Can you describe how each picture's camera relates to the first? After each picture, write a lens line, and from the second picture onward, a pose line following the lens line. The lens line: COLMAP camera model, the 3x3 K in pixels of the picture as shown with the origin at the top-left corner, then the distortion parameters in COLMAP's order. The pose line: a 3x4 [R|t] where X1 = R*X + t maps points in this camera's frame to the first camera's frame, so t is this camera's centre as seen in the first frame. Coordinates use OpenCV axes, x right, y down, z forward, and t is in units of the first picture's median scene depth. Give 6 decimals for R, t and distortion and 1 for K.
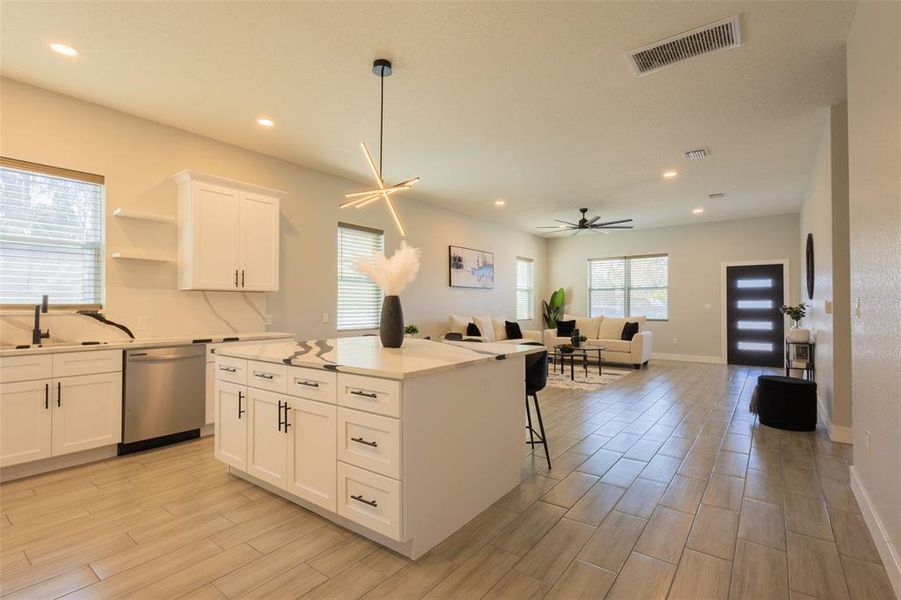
lens RADIAL K [[422.9, 0, 450.5], [0, 422.9, 300.0], [0, 0, 1]] dist [-0.000078, -0.000560]
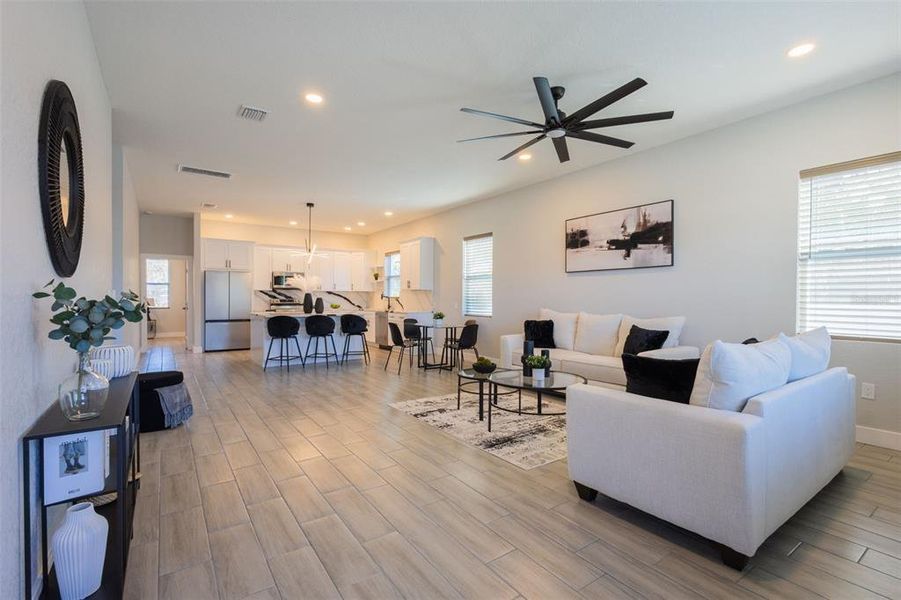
lens RADIAL K [[416.3, 0, 450.5], [0, 416.3, 300.0], [0, 0, 1]] dist [0.002900, 0.000110]
pose [[-0.310108, 0.004636, -0.950690, 1.136481], [0.011011, 0.999939, 0.001284, 0.021065], [0.950638, -0.010069, -0.310140, 1.479096]]
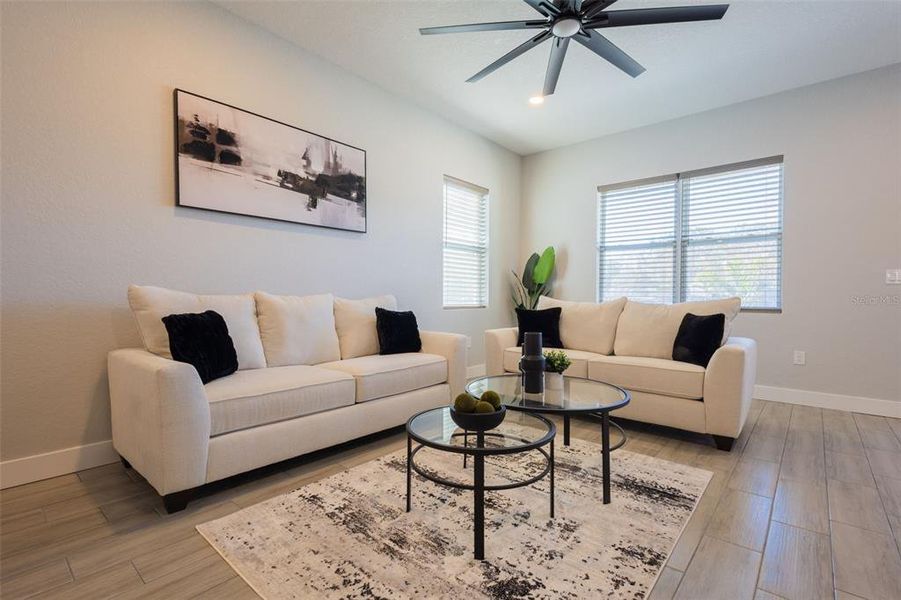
lens RADIAL K [[416.3, 0, 450.5], [0, 416.3, 300.0], [0, 0, 1]] dist [0.002900, 0.000110]
pose [[0.997870, 0.007687, -0.064787, 0.355675], [-0.006195, 0.999712, 0.023205, 0.051432], [0.064946, -0.022755, 0.997629, 0.956581]]
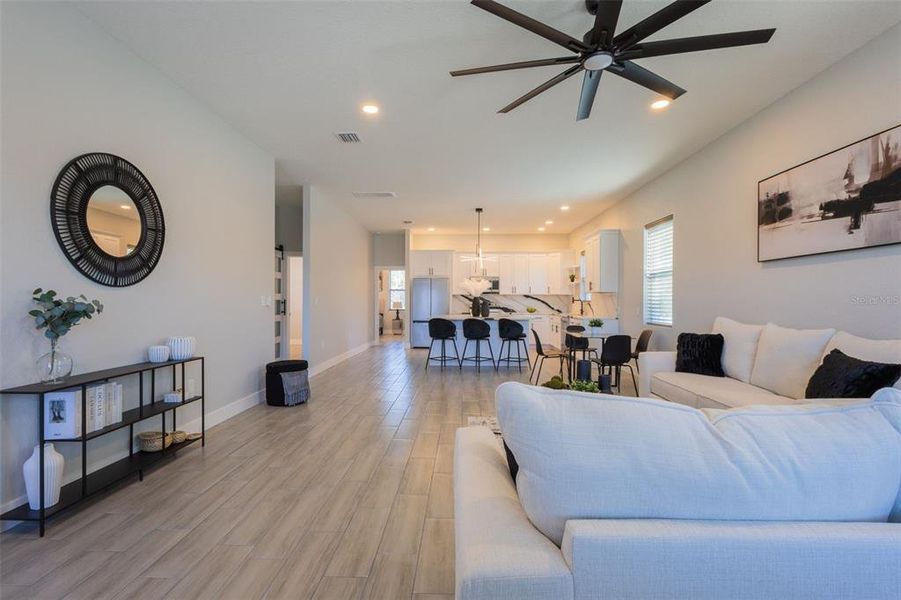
lens RADIAL K [[419.3, 0, 441.1], [0, 419.3, 301.5], [0, 0, 1]] dist [0.004565, -0.000855]
pose [[-0.826124, -0.000534, -0.563488, 0.853446], [0.006459, 0.999925, -0.010416, 0.024499], [0.563451, -0.012244, -0.826059, 1.715455]]
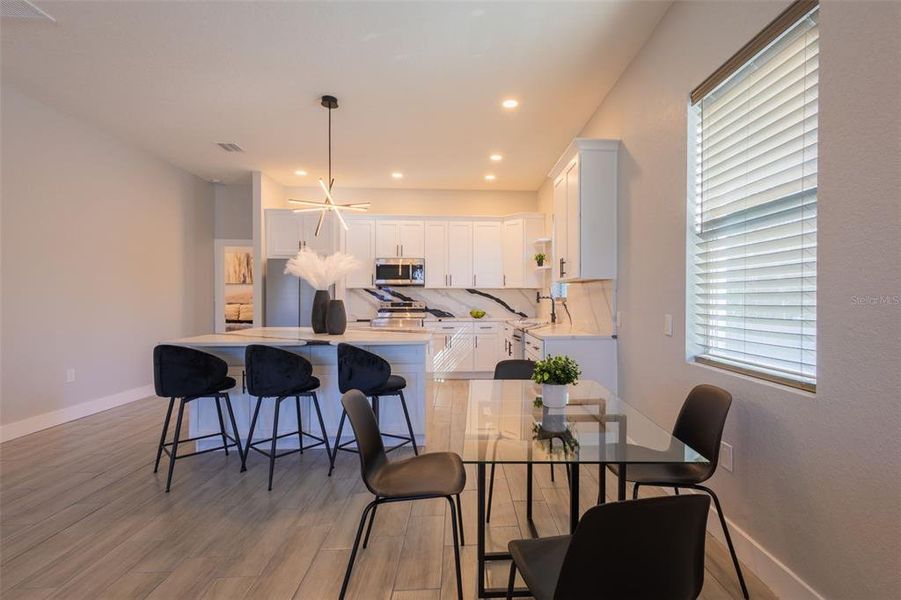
lens RADIAL K [[421.2, 0, 490.8], [0, 421.2, 300.8], [0, 0, 1]] dist [0.001040, 0.000104]
pose [[-0.748014, 0.003135, -0.663675, 0.163586], [0.009838, 0.999931, -0.006365, 0.018648], [0.663610, -0.011290, -0.747994, 1.254424]]
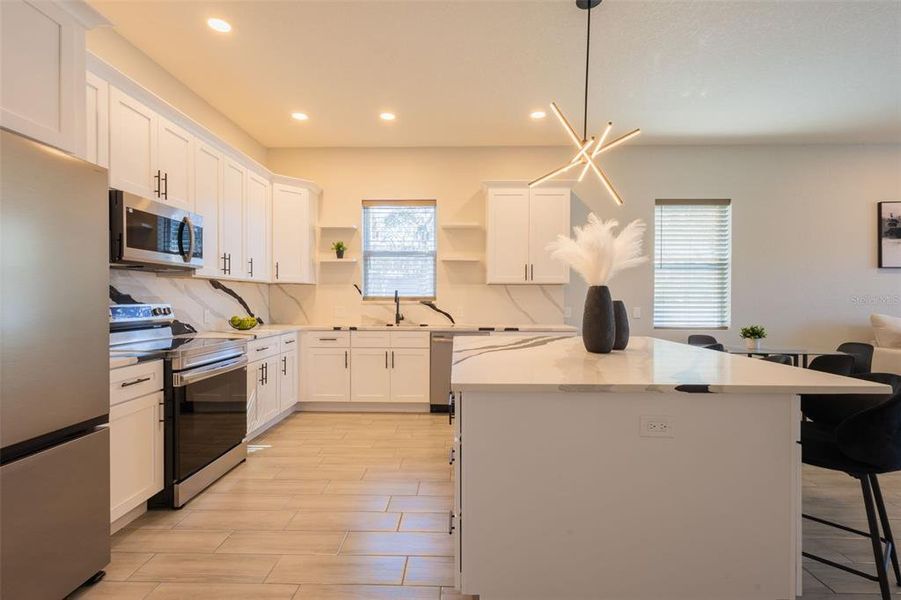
lens RADIAL K [[416.3, 0, 450.5], [0, 416.3, 300.0], [0, 0, 1]] dist [0.002900, 0.000110]
pose [[0.585016, 0.007451, -0.810987, 0.183502], [0.007875, 0.999858, 0.014867, 0.001007], [0.810983, -0.015084, 0.584875, 0.186926]]
